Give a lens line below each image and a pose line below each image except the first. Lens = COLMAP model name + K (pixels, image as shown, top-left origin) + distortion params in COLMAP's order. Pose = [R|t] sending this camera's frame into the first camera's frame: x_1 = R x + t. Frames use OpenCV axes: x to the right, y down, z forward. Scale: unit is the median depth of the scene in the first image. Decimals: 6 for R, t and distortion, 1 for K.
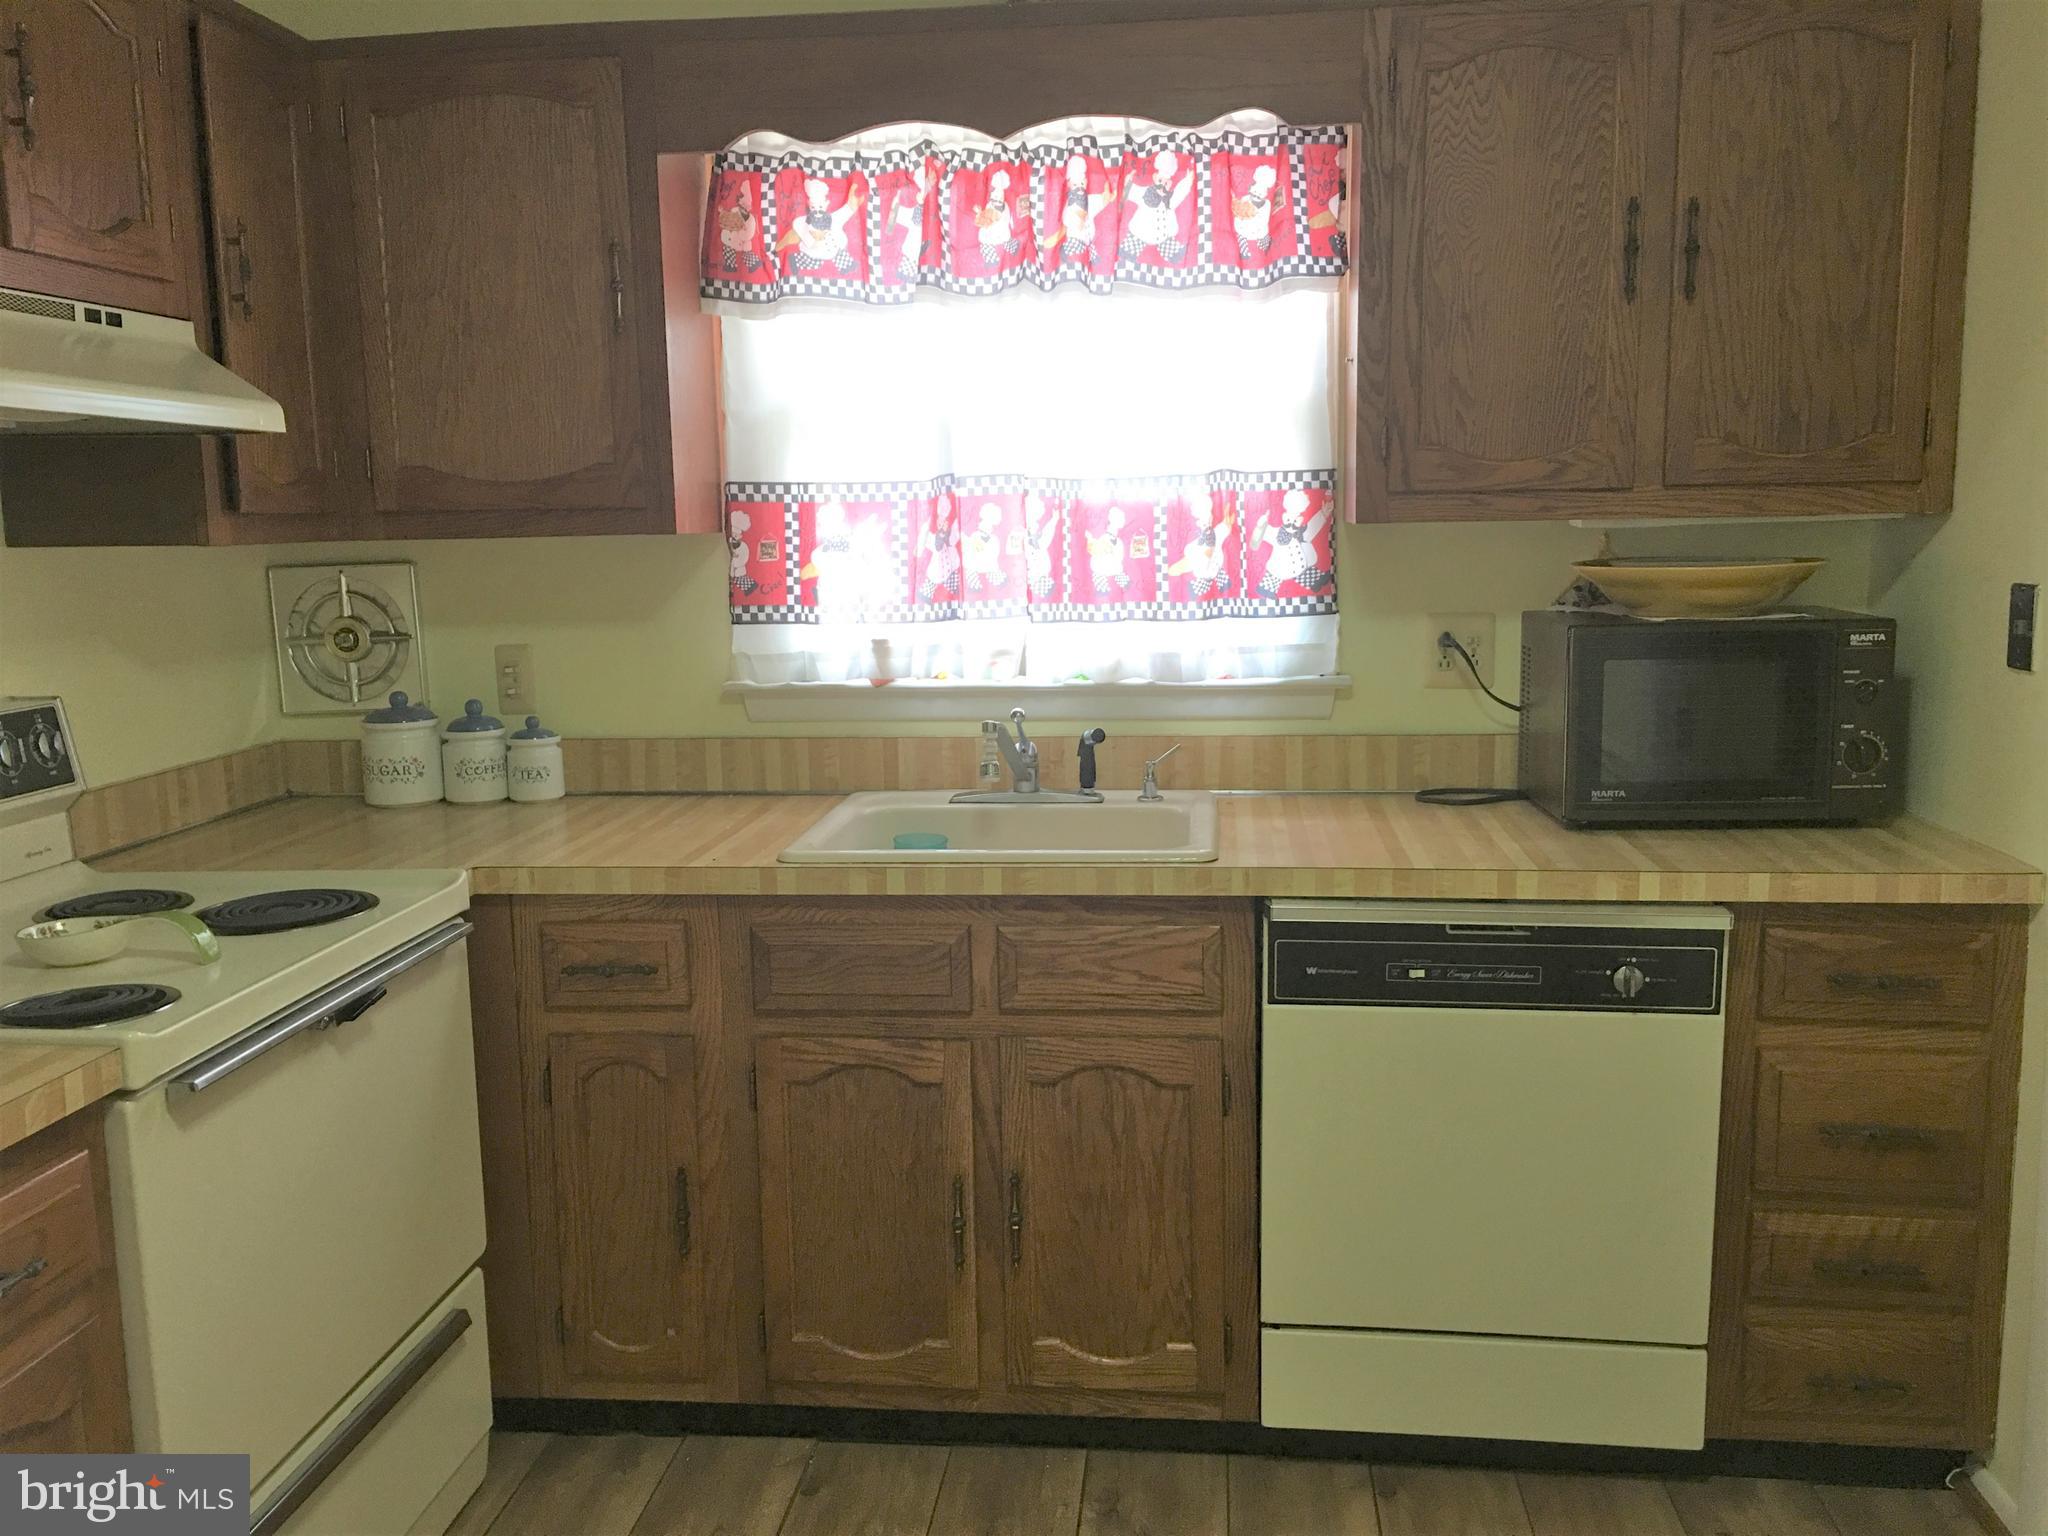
lens RADIAL K [[1720.9, 0, 1019.2], [0, 1720.9, 752.3], [0, 0, 1]] dist [0.072138, -0.091772]
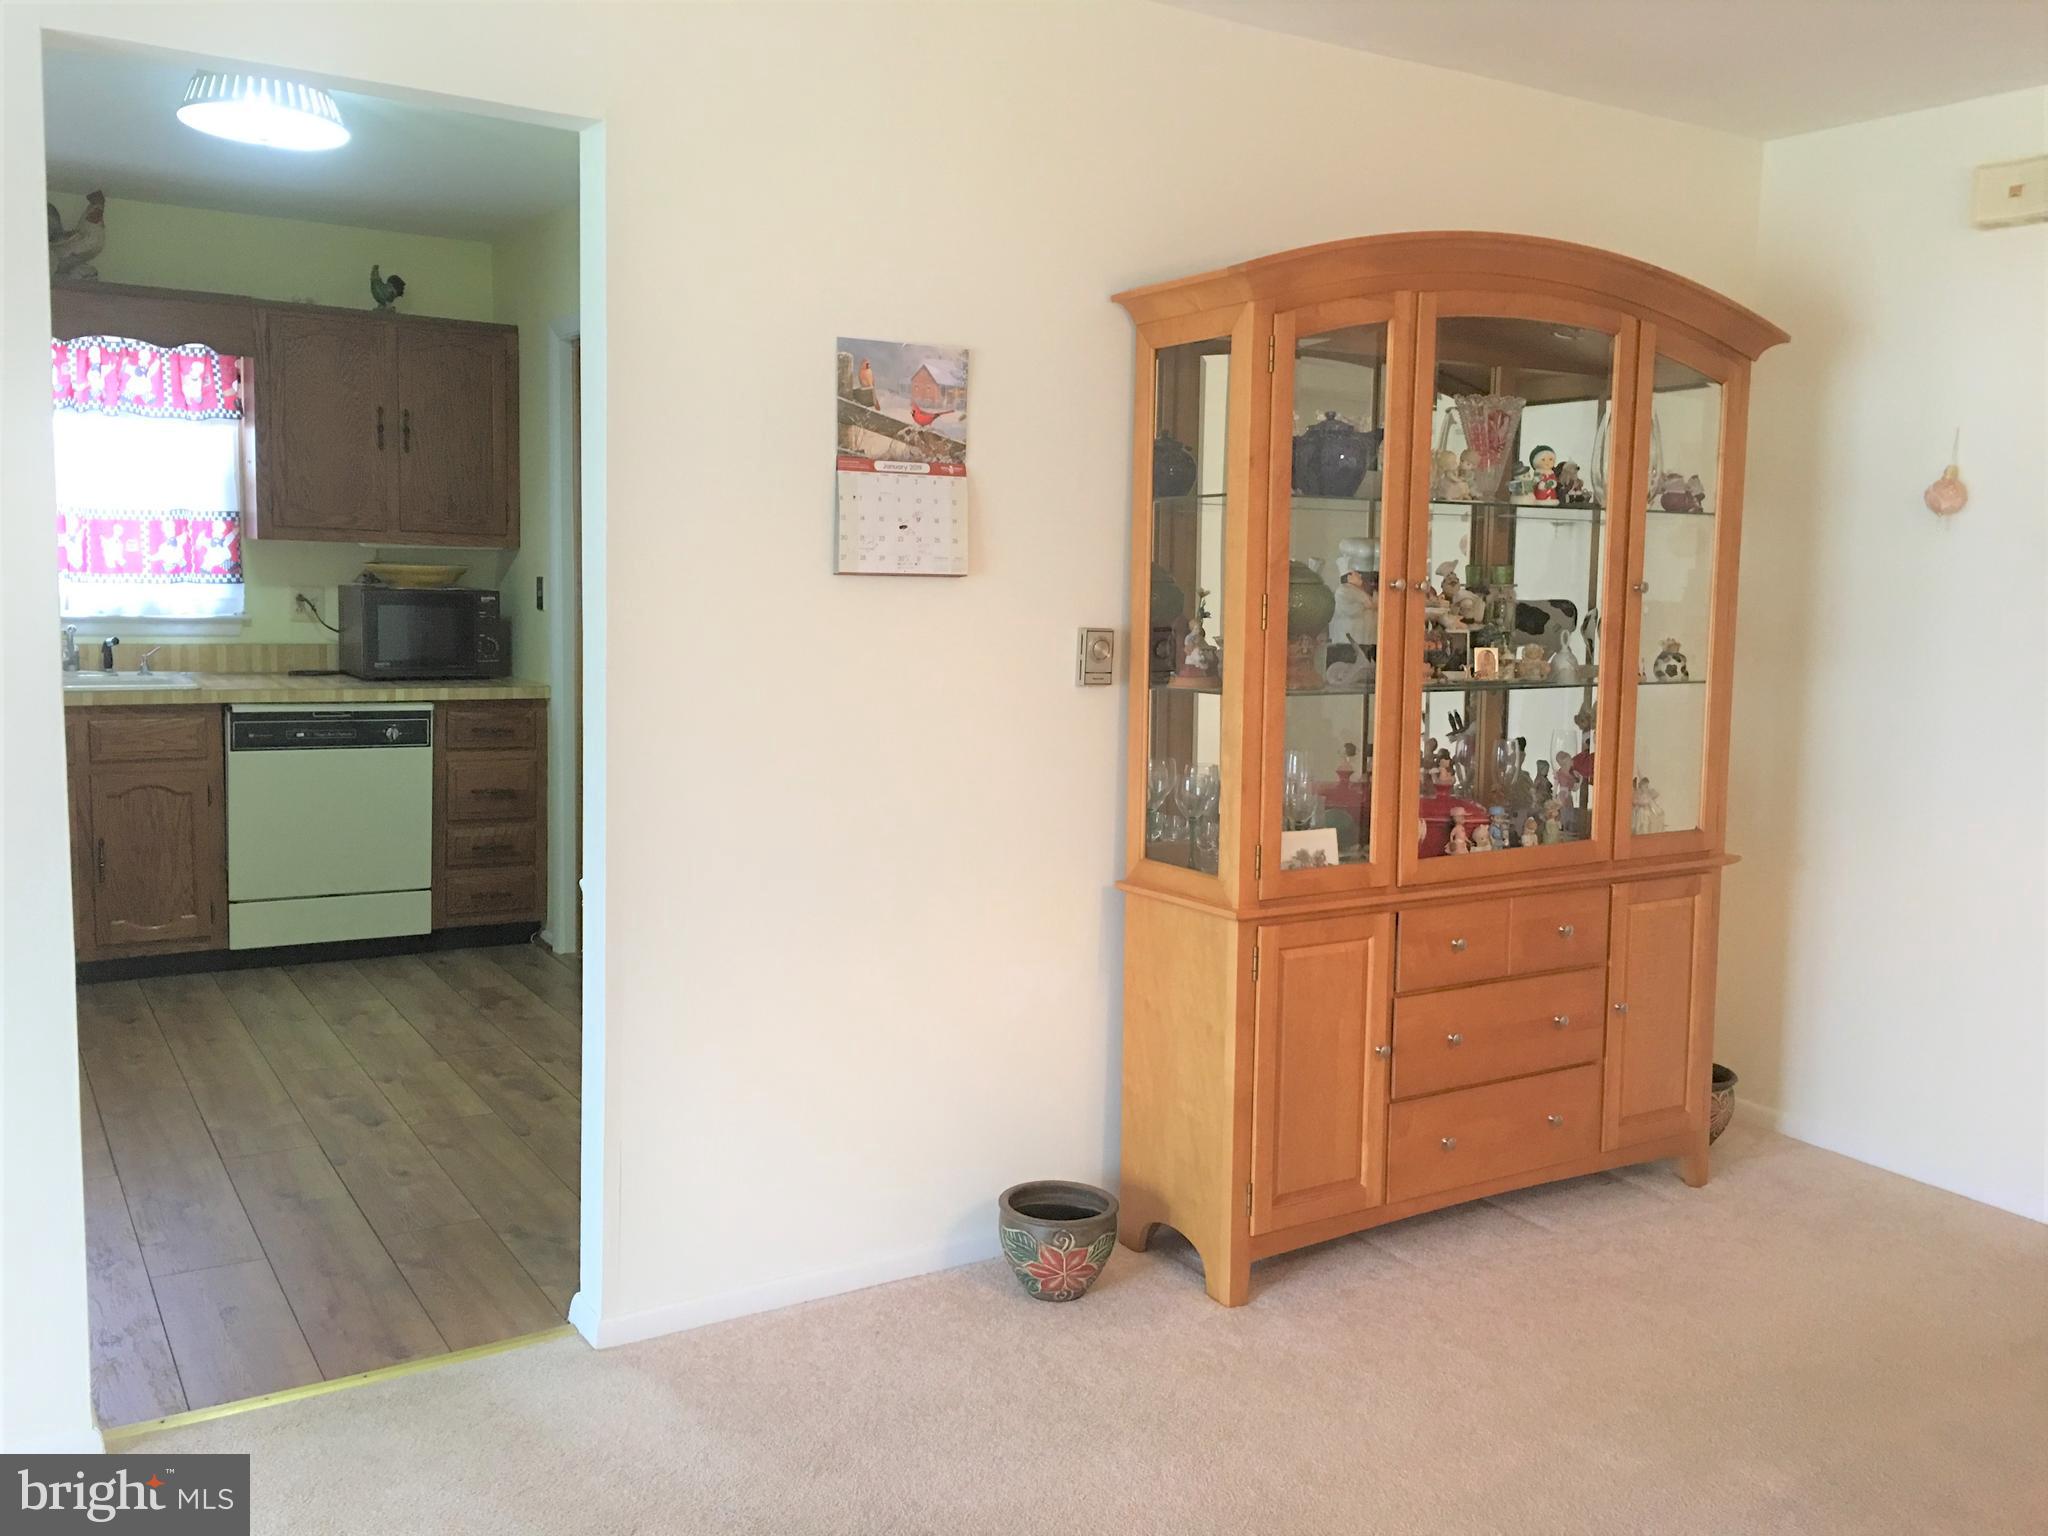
lens RADIAL K [[1741.2, 0, 1027.4], [0, 1741.2, 761.0], [0, 0, 1]] dist [0.080392, -0.107412]
pose [[0.783263, -0.030207, 0.620956, -0.403722], [0.039194, 0.999231, -0.000830, 0.173590], [-0.620453, 0.024988, 0.783845, -1.241297]]
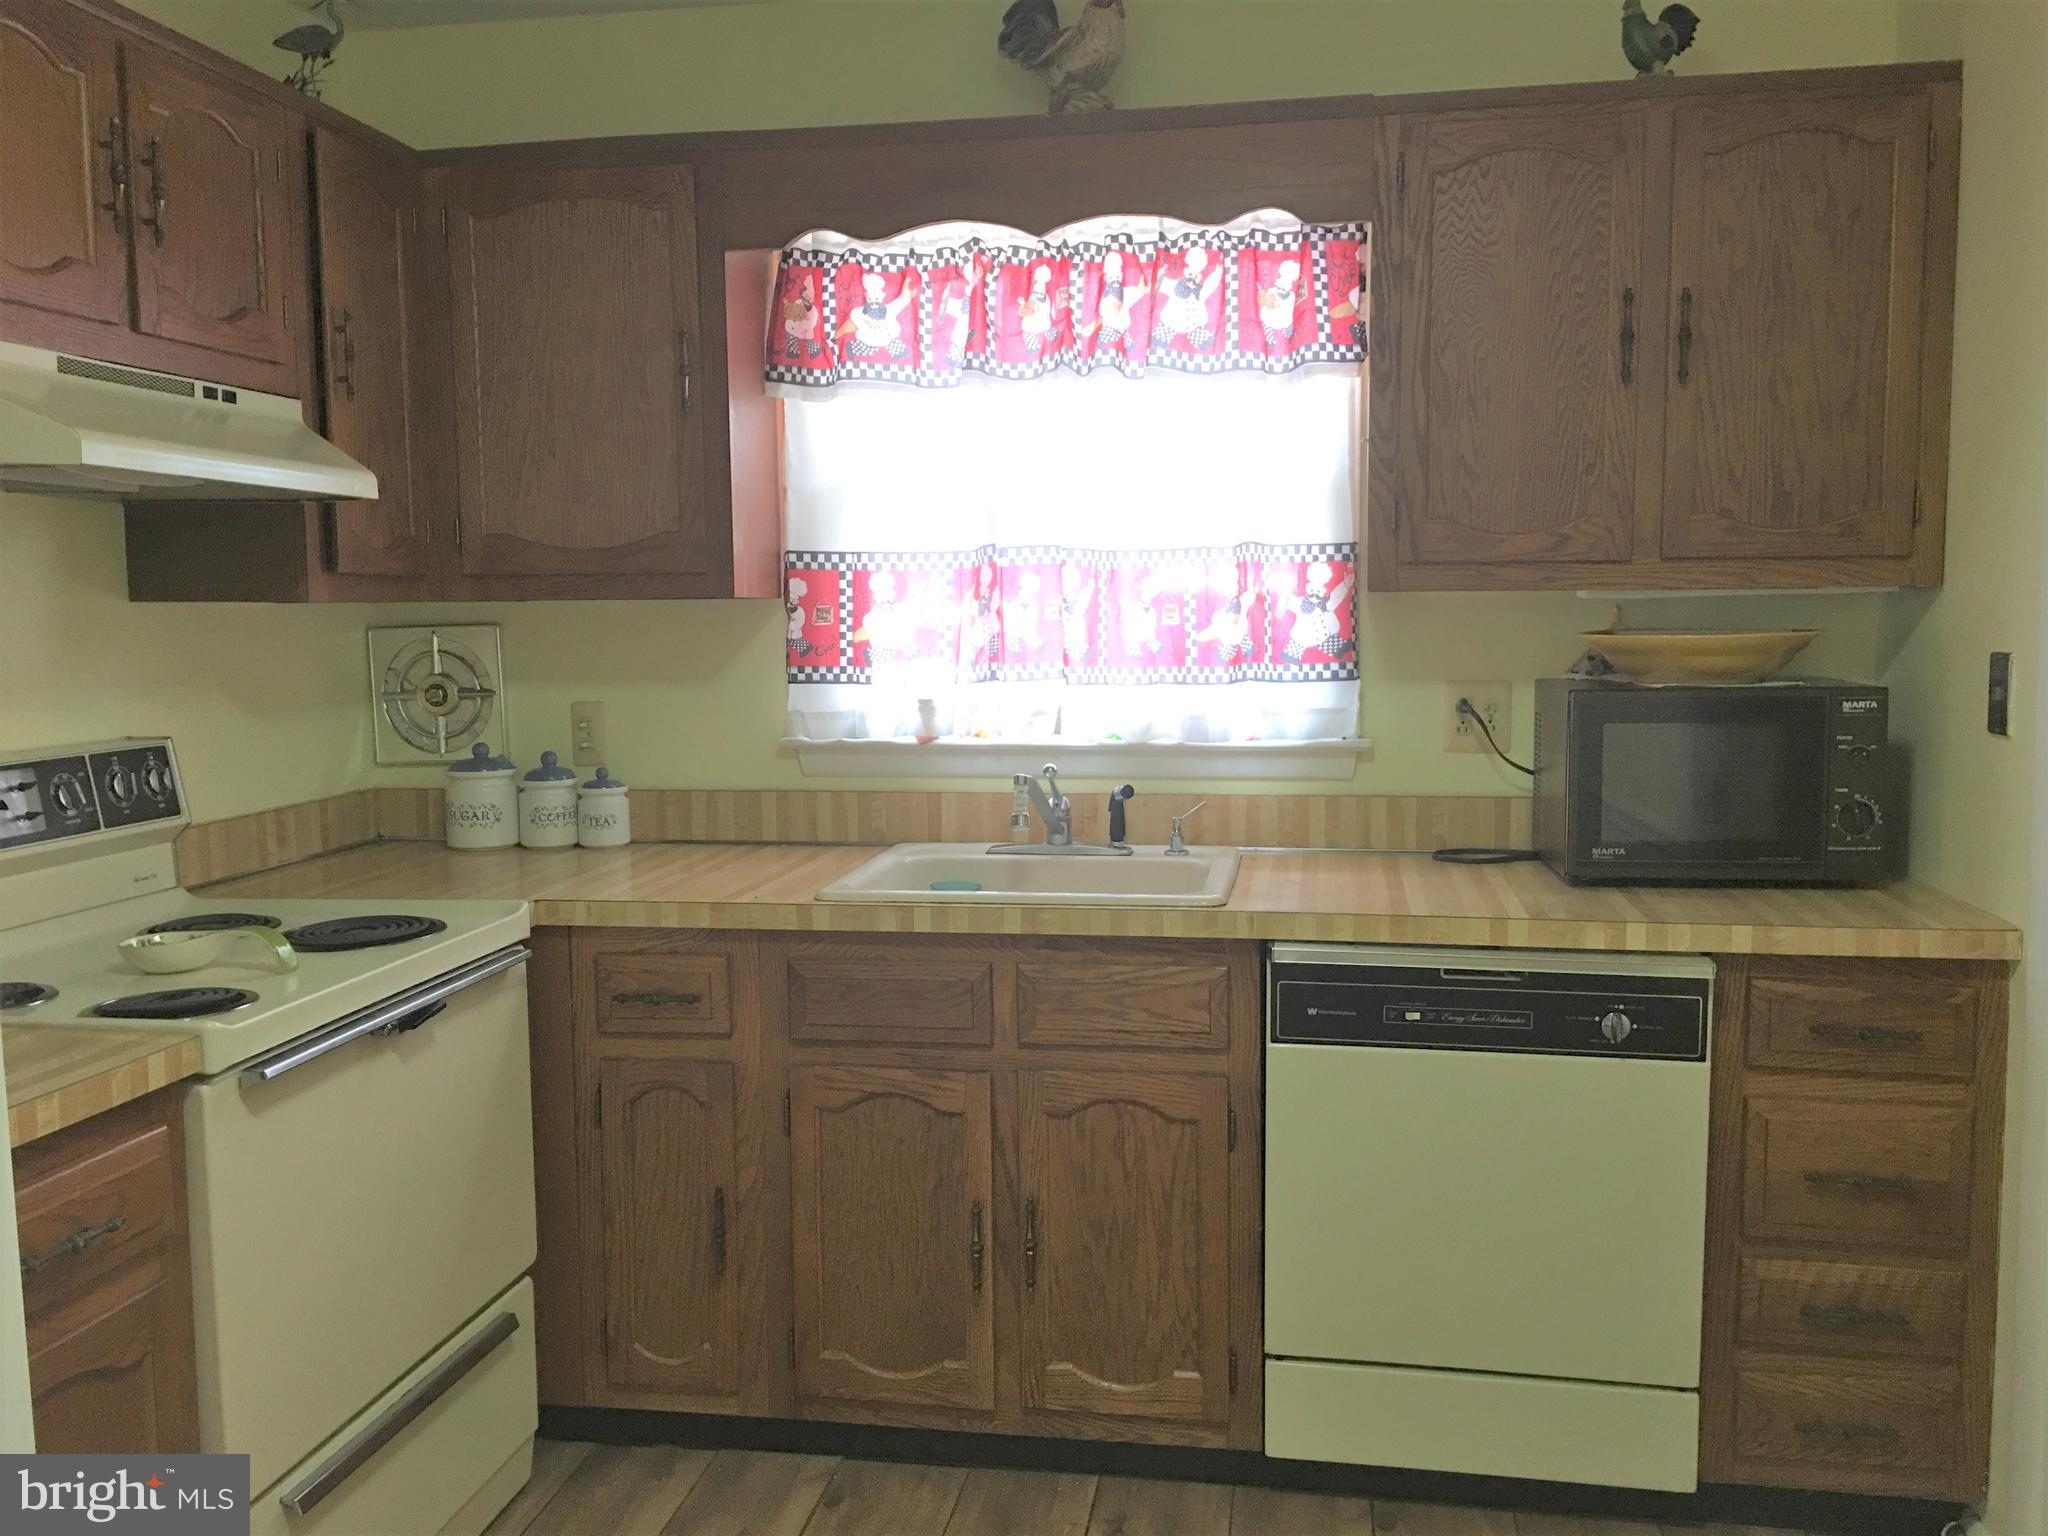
lens RADIAL K [[1720.0, 0, 1027.9], [0, 1720.0, 752.1], [0, 0, 1]] dist [0.069998, -0.088447]
pose [[0.998332, 0.014301, -0.055929, 0.045361], [-0.017172, 0.998541, -0.051202, 0.021939], [0.055116, 0.052077, 0.997121, -0.056743]]
